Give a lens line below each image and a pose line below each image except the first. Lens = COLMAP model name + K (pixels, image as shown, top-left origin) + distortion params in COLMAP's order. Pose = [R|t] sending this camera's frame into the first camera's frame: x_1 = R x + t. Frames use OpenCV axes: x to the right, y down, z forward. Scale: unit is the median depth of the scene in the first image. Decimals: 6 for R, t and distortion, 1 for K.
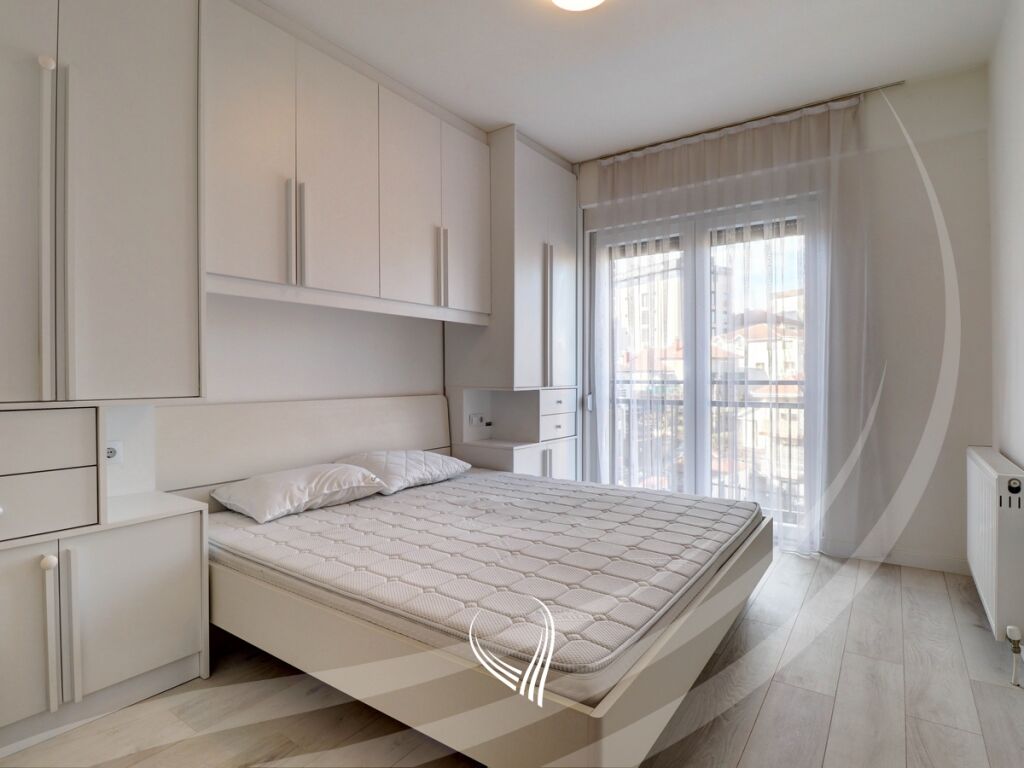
lens RADIAL K [[448.9, 0, 512.0], [0, 448.9, 384.0], [0, 0, 1]] dist [-0.001352, -0.000204]
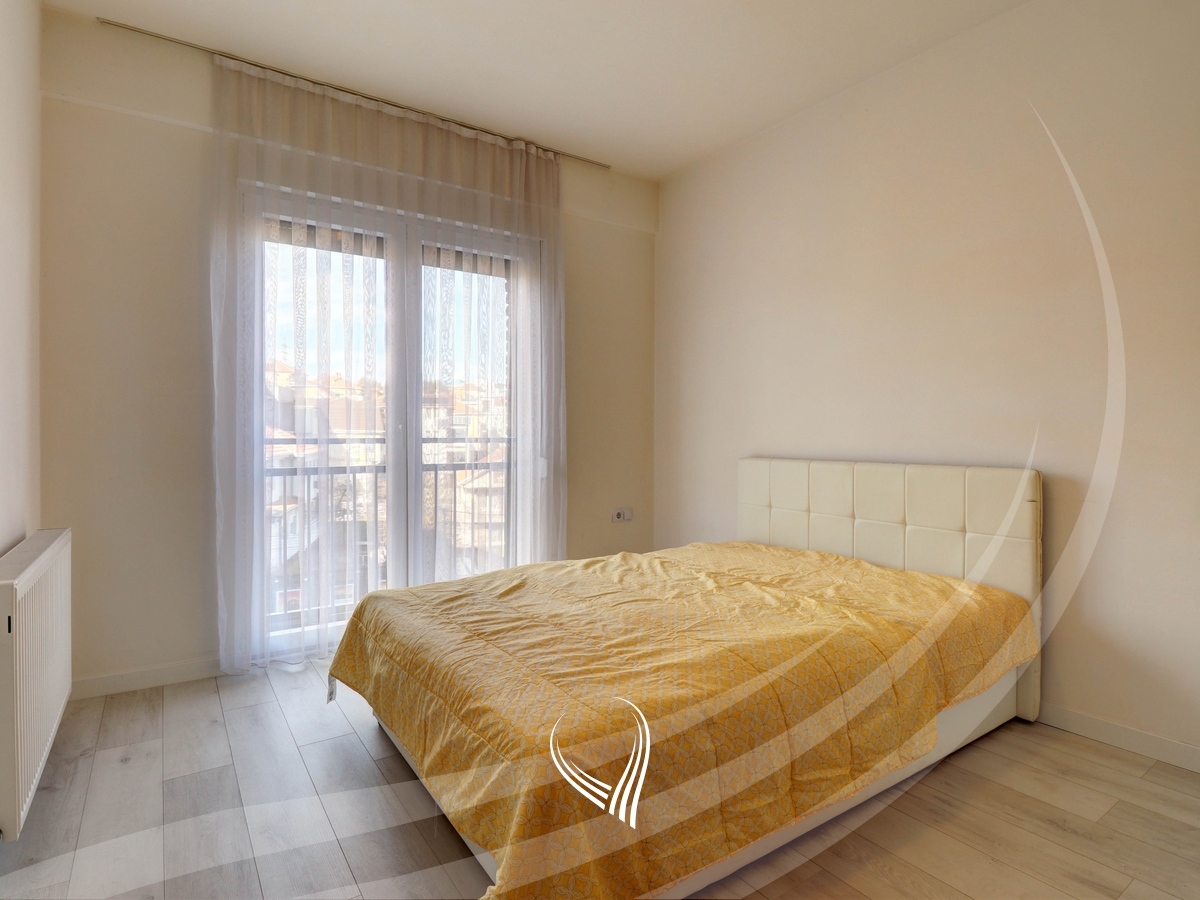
lens RADIAL K [[645.4, 0, 600.0], [0, 645.4, 450.0], [0, 0, 1]] dist [0.001284, 0.000052]
pose [[0.424887, -0.017797, 0.905071, -0.422345], [0.007163, 0.999842, 0.016298, -0.003005], [-0.905218, -0.000442, 0.424947, 0.246339]]
